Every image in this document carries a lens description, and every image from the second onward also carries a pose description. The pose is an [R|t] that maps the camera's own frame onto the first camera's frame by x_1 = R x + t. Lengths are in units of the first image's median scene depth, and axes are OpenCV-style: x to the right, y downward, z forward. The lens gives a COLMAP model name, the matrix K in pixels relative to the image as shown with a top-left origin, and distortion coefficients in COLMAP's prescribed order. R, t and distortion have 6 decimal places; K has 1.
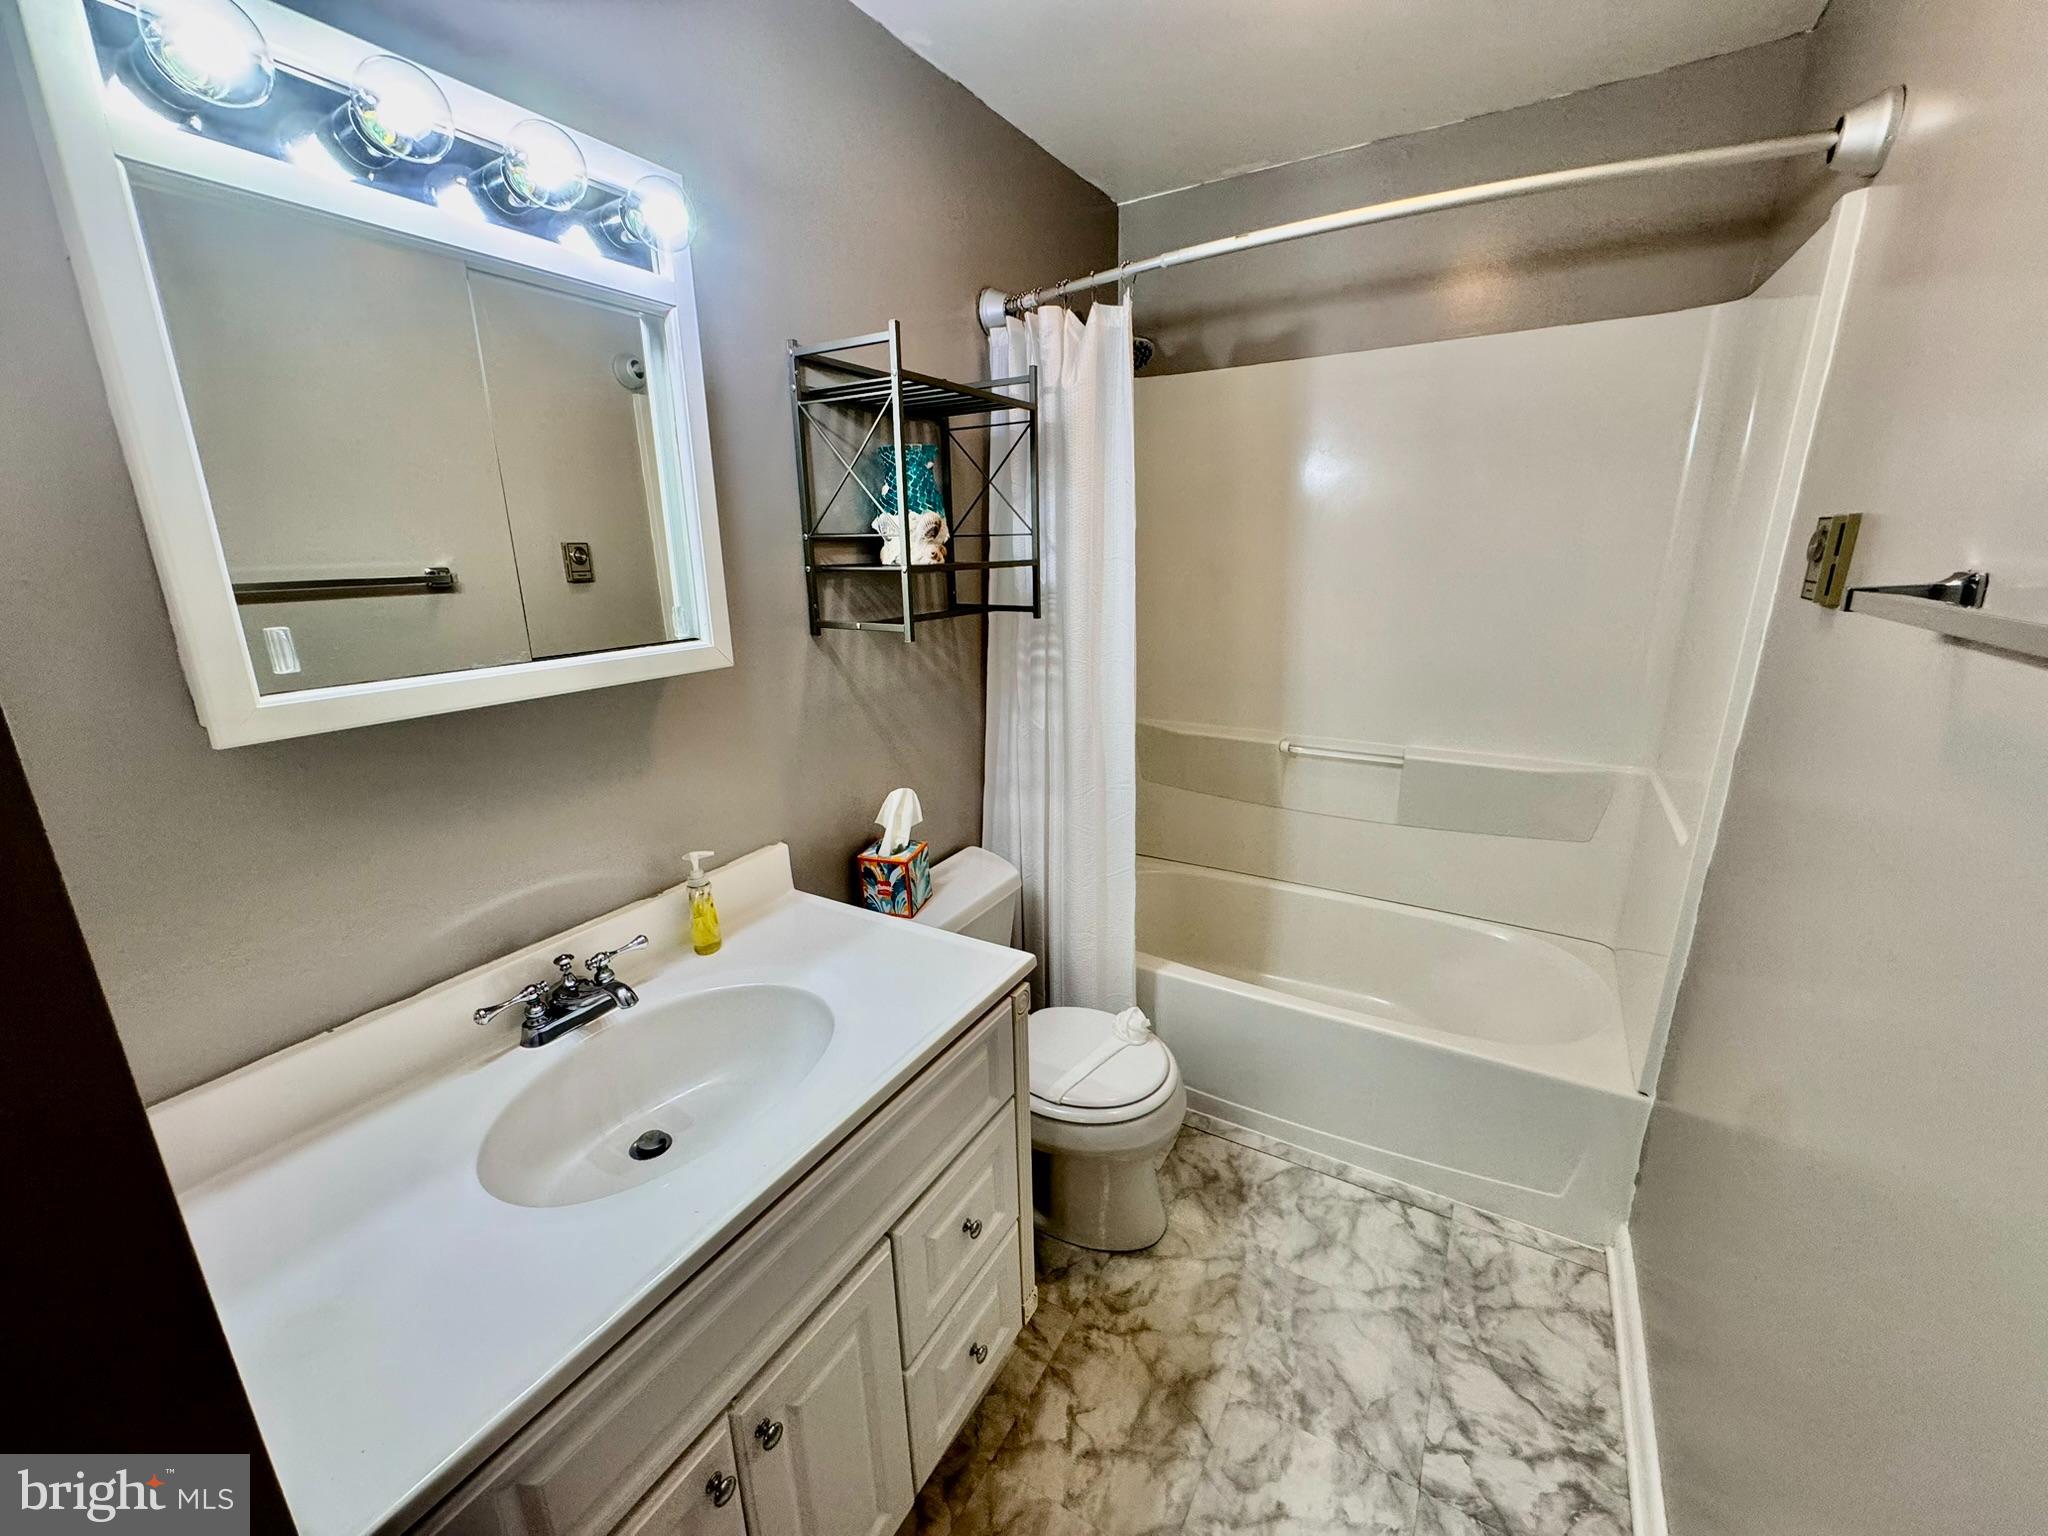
lens RADIAL K [[819.5, 0, 1020.0], [0, 819.5, 774.2], [0, 0, 1]] dist [-0.003517, 0.000243]
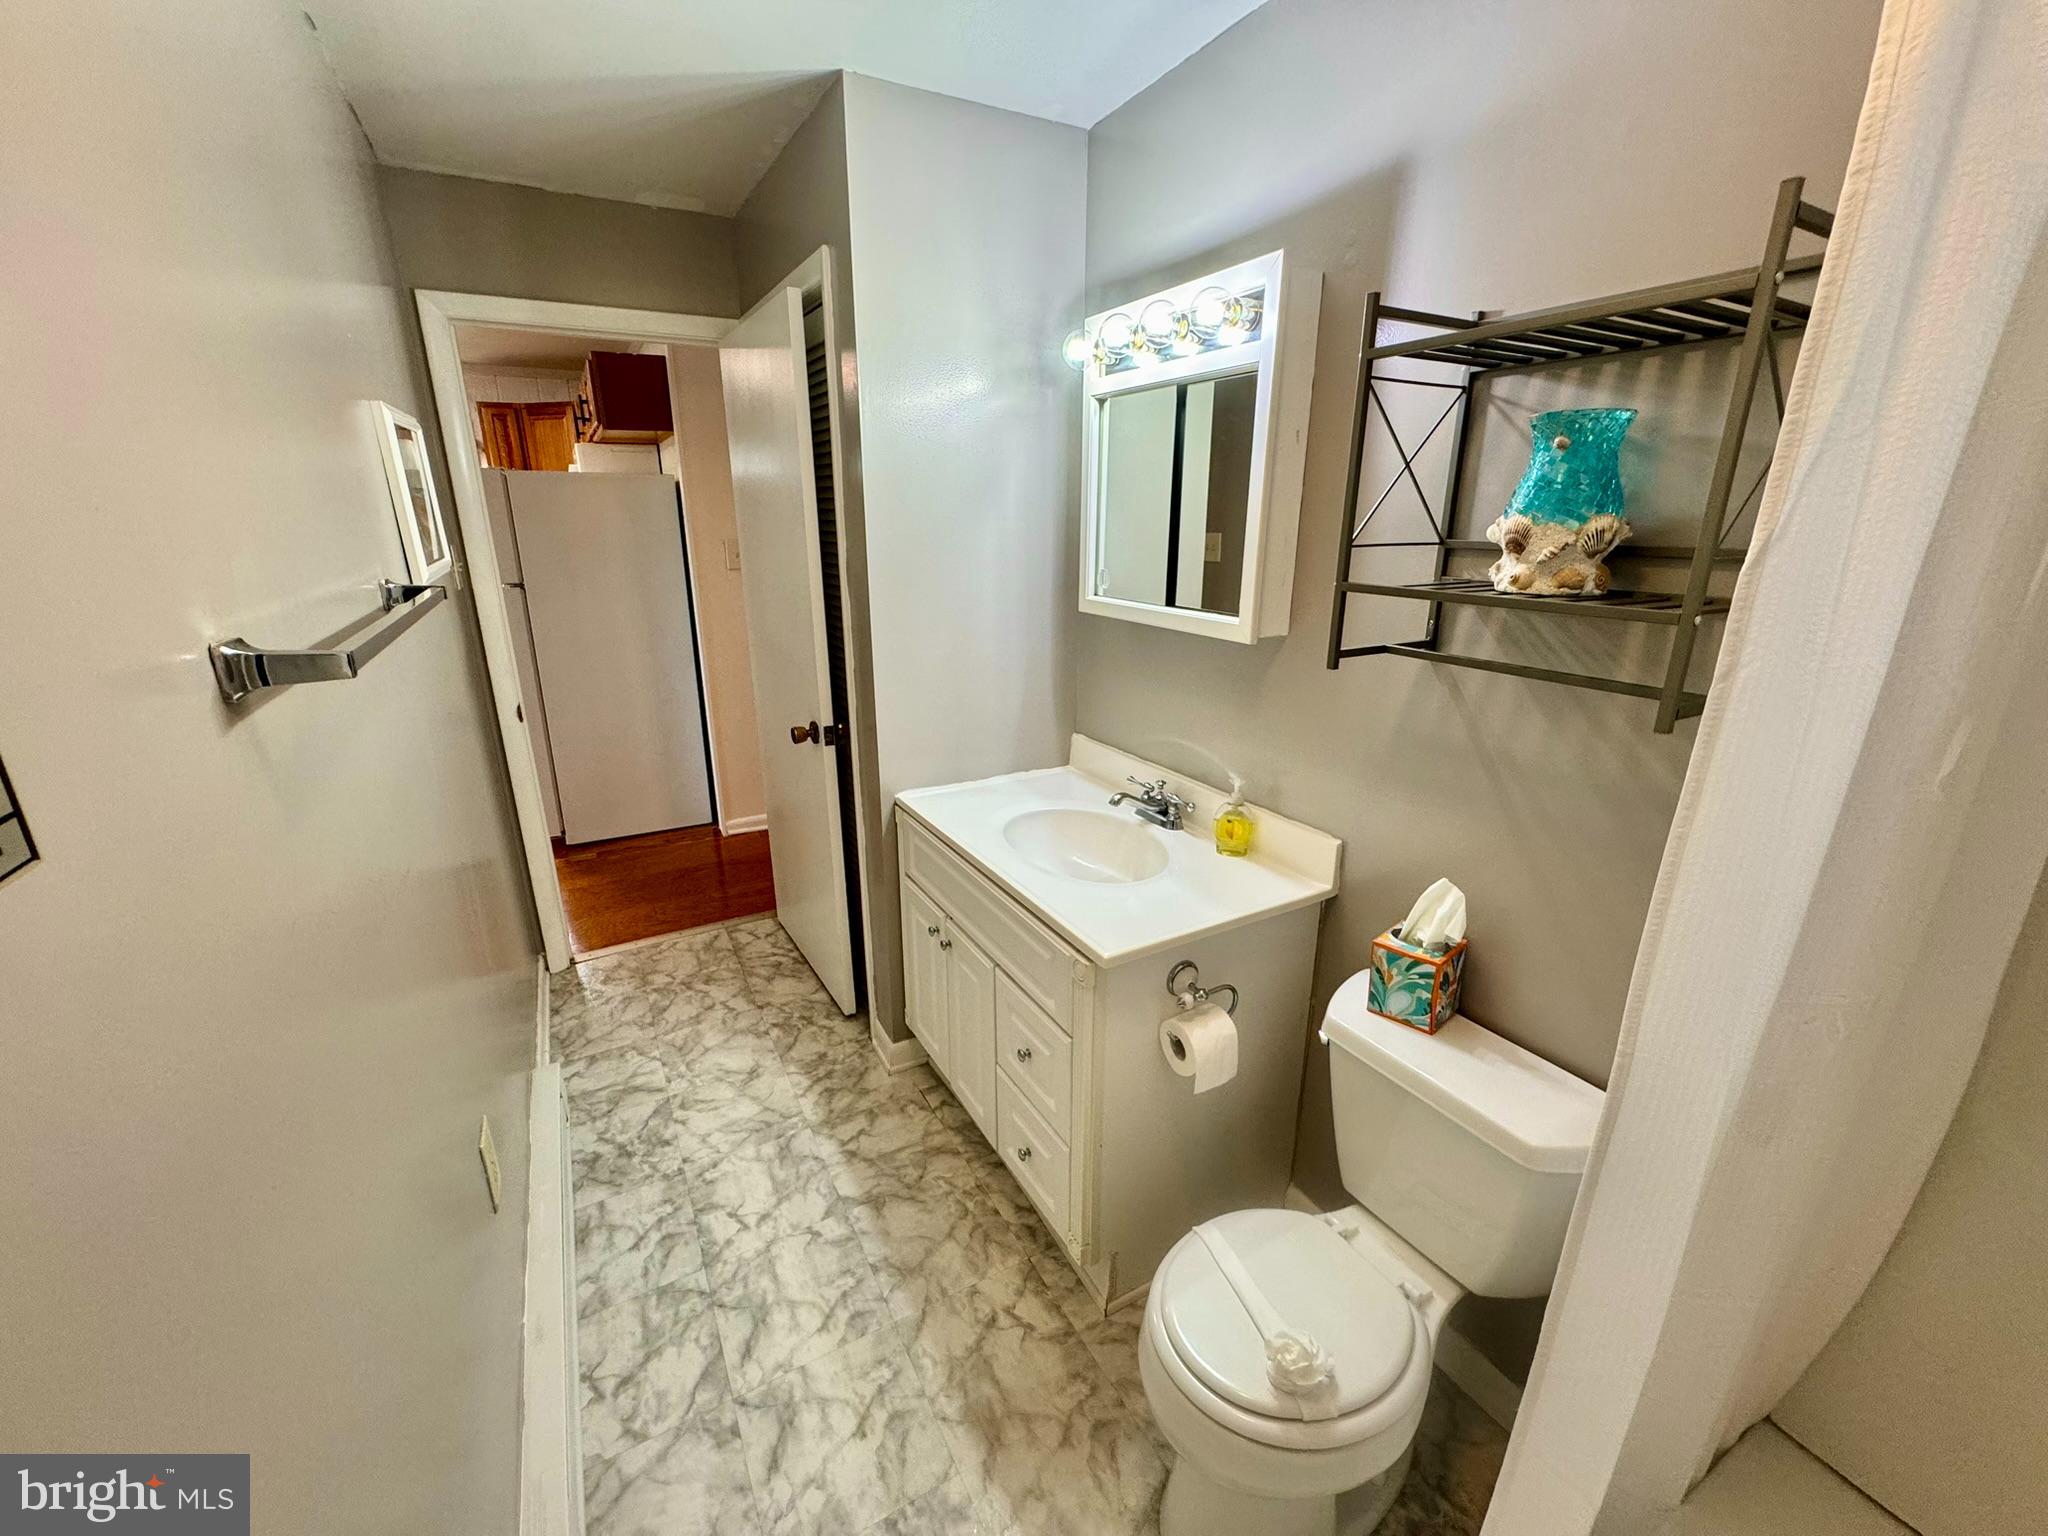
lens RADIAL K [[819.5, 0, 1018.0], [0, 819.5, 769.1], [0, 0, 1]] dist [-0.003517, 0.000243]
pose [[-0.505160, 0.274324, -0.818266, 0.784765], [-0.223759, 0.874083, 0.431174, -0.374209], [0.833514, 0.400906, -0.380169, 1.112892]]
